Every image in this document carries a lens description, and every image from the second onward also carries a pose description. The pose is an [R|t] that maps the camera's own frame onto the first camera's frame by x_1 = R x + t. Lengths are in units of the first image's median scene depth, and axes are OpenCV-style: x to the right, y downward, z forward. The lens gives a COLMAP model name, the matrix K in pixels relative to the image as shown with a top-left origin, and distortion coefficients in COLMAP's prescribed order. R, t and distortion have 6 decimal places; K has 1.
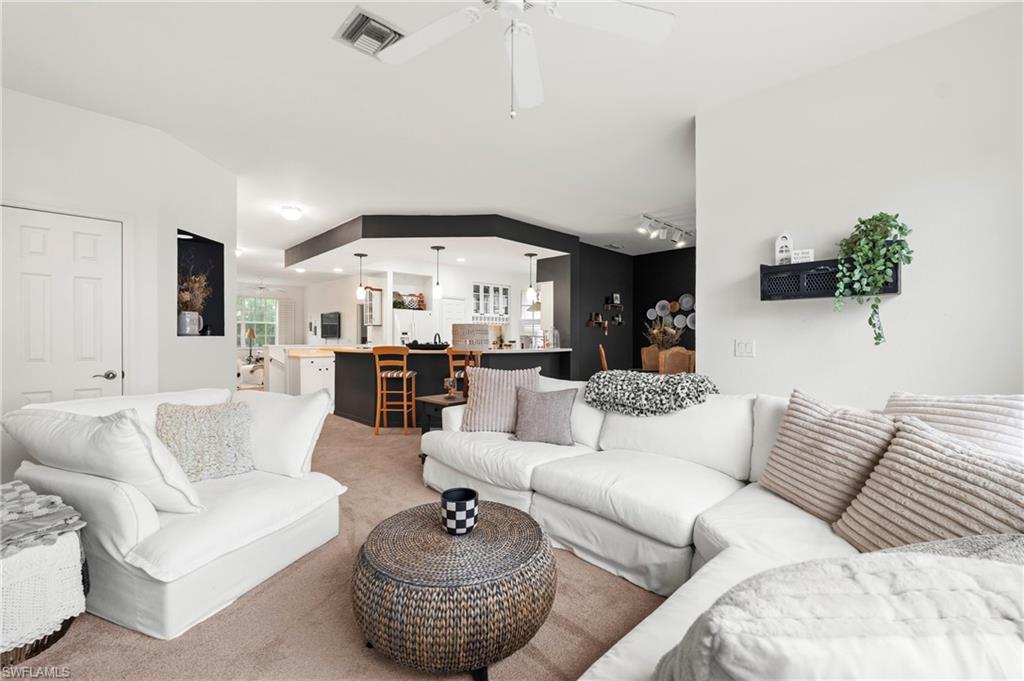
lens RADIAL K [[420.1, 0, 518.6], [0, 420.1, 339.4], [0, 0, 1]] dist [-0.009033, 0.000389]
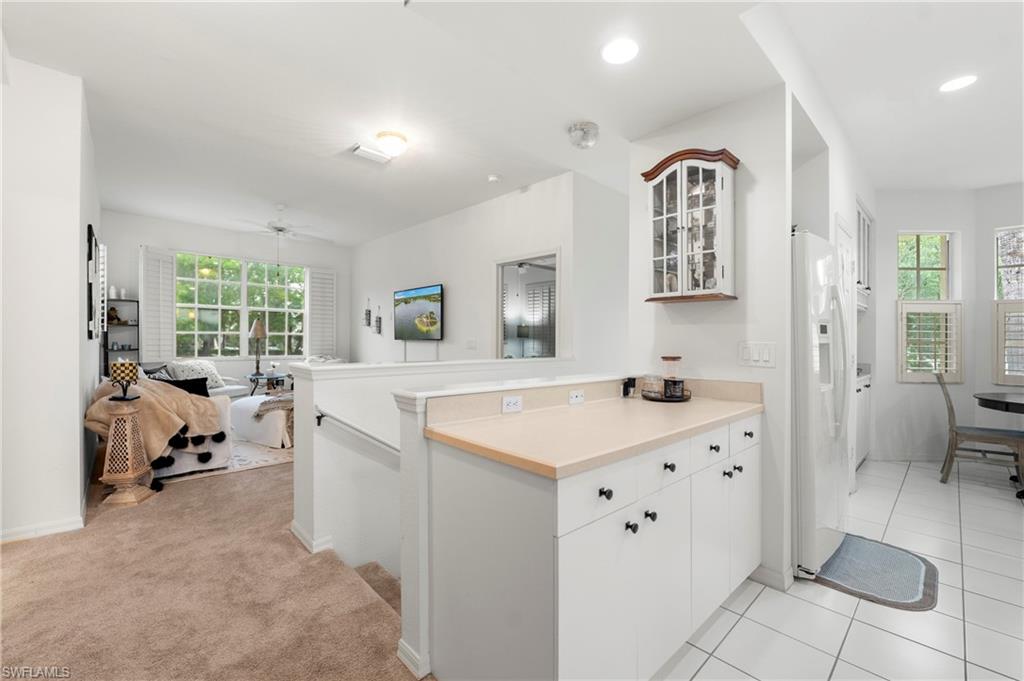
lens RADIAL K [[420.1, 0, 511.0], [0, 420.1, 340.8], [0, 0, 1]] dist [-0.009033, 0.000389]
pose [[0.999381, 0.010492, -0.033569, -0.453636], [-0.010500, 0.999945, -0.000064, -0.004966], [0.033566, 0.000416, 0.999436, 0.720765]]
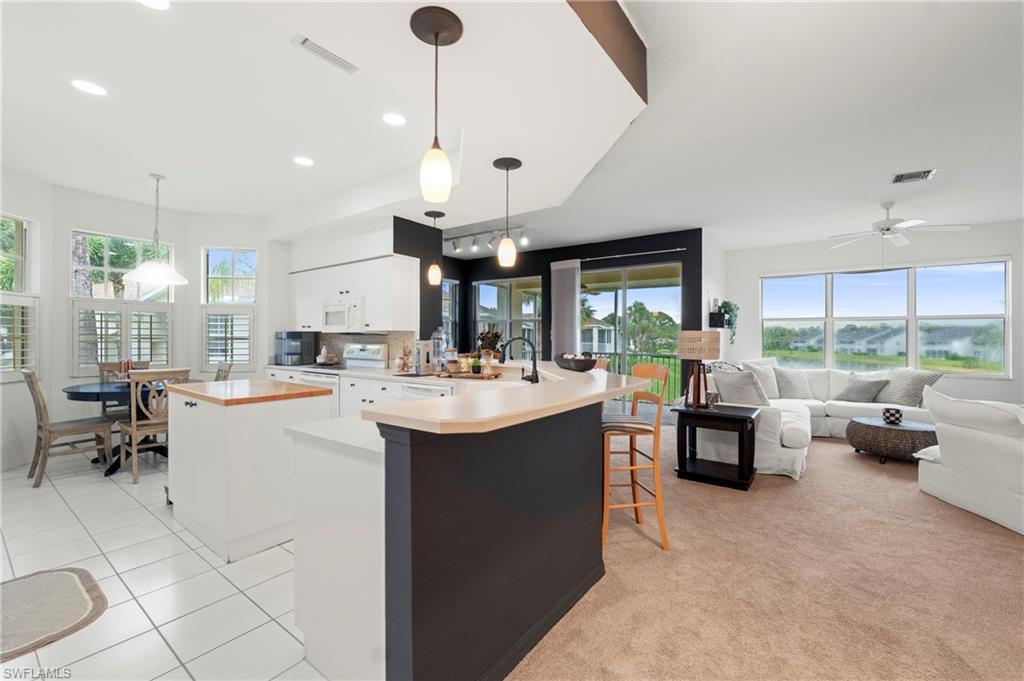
lens RADIAL K [[420.1, 0, 512.3], [0, 420.1, 337.8], [0, 0, 1]] dist [-0.009033, 0.000389]
pose [[-0.137341, -0.002722, 0.990520, -0.486235], [-0.004360, 0.999988, 0.002143, -0.011814], [-0.990514, -0.004025, -0.137352, 0.760112]]
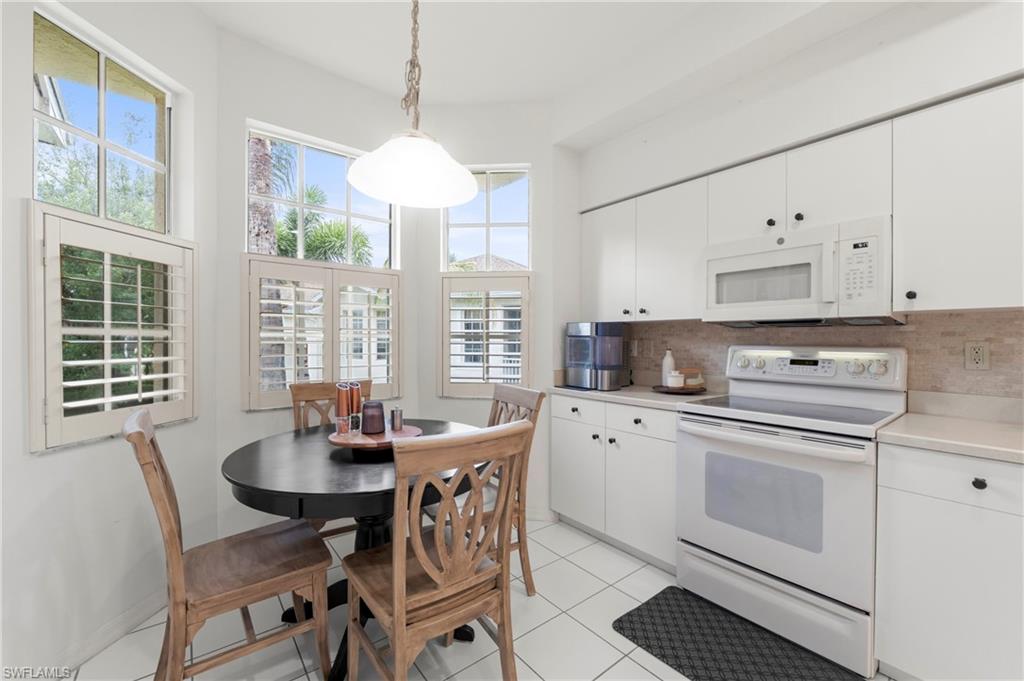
lens RADIAL K [[420.1, 0, 507.6], [0, 420.1, 335.0], [0, 0, 1]] dist [-0.009033, 0.000389]
pose [[0.129124, 0.003331, 0.991623, -0.140892], [-0.004275, 0.999987, -0.002803, -0.007638], [-0.991619, -0.003877, 0.129137, 1.032549]]
